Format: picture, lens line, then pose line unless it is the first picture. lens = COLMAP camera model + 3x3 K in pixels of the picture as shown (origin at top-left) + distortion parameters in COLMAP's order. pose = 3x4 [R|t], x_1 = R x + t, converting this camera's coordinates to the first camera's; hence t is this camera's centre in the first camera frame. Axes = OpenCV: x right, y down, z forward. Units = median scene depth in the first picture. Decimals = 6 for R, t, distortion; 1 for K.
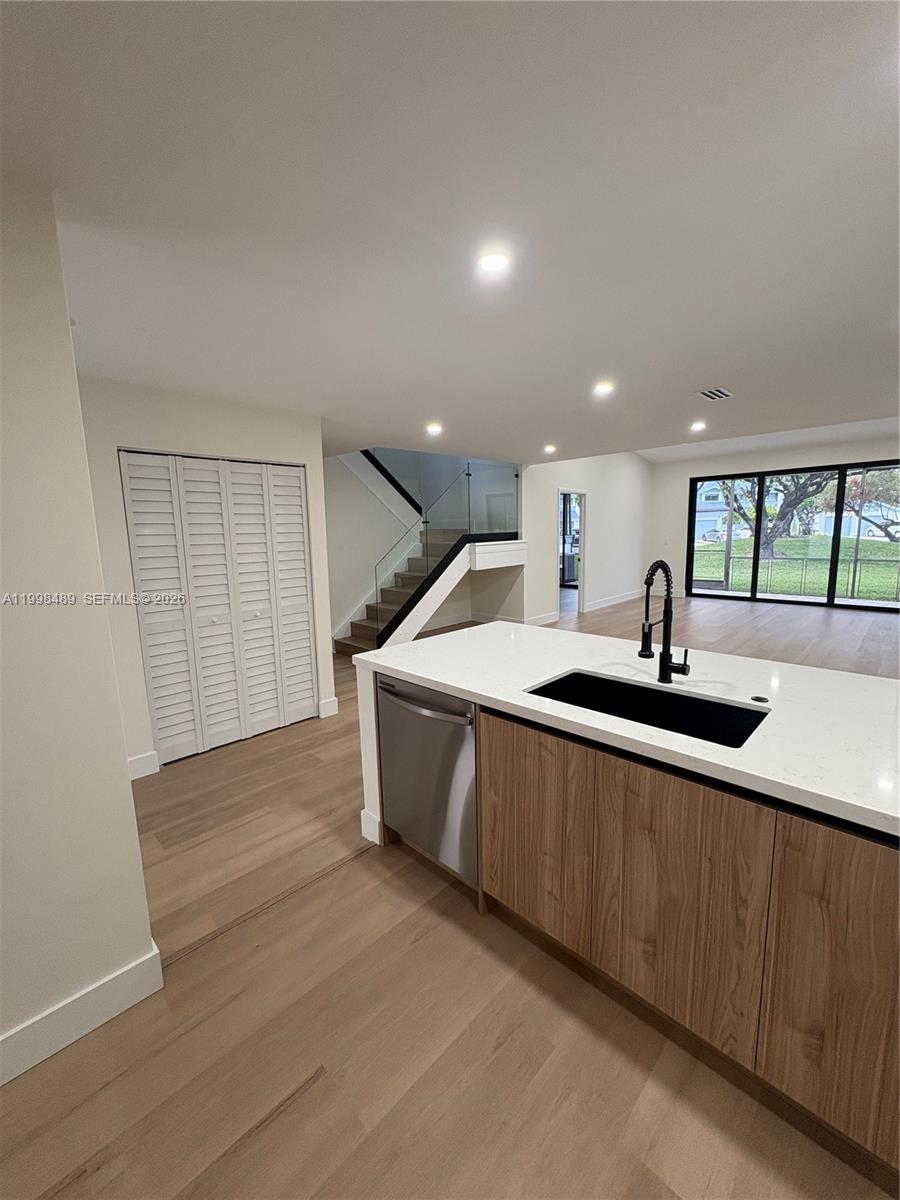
lens RADIAL K [[478.3, 0, 450.0], [0, 478.3, 600.0], [0, 0, 1]] dist [0.000820, 0.000425]
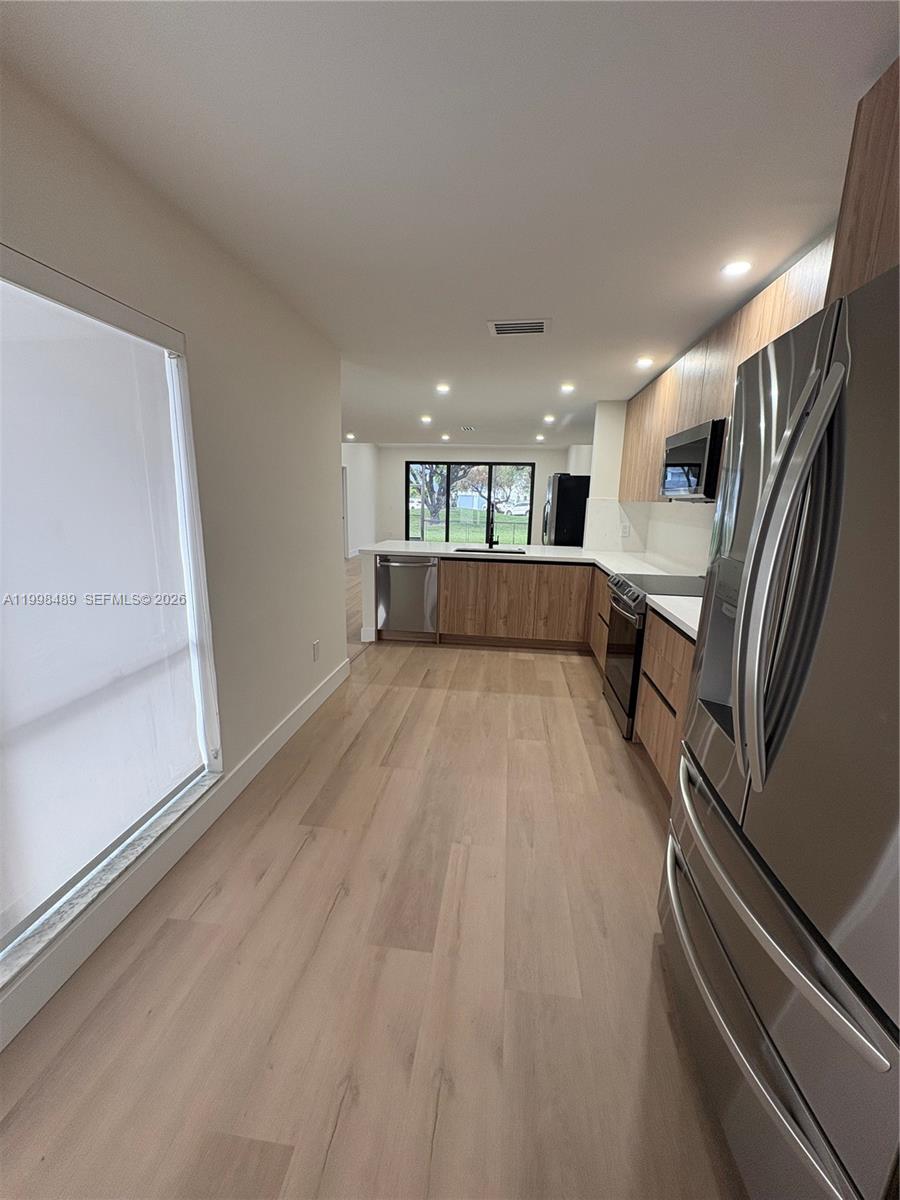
lens RADIAL K [[478.3, 0, 450.0], [0, 478.3, 600.0], [0, 0, 1]] dist [0.000820, 0.000425]
pose [[0.797478, -0.086028, 0.597184, -1.705917], [0.048281, 0.995708, 0.078964, 0.285824], [-0.601414, -0.034140, 0.798208, -1.299689]]
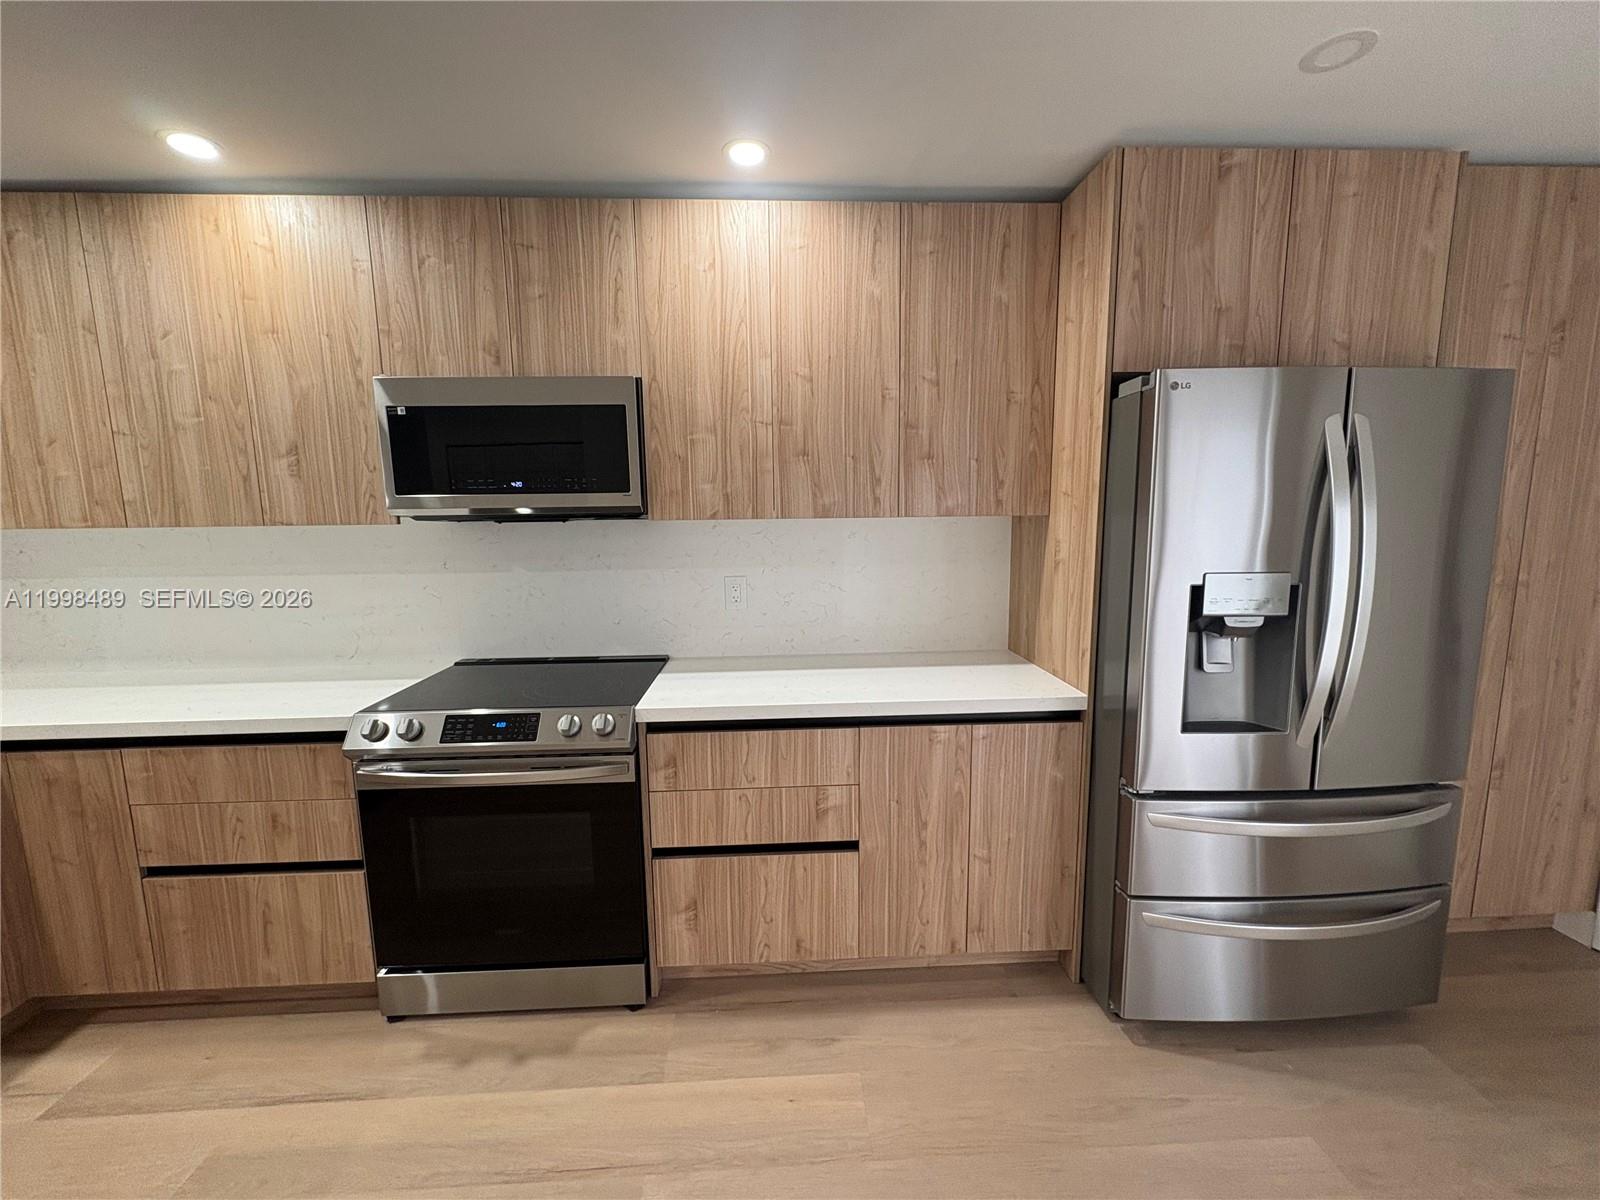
lens RADIAL K [[637.7, 0, 800.0], [0, 637.7, 600.0], [0, 0, 1]] dist [0.000820, 0.000425]
pose [[-0.732343, -0.061734, 0.678132, -1.063623], [0.124842, 0.966829, 0.222837, 0.022787], [-0.669394, 0.247852, -0.700343, 0.256336]]
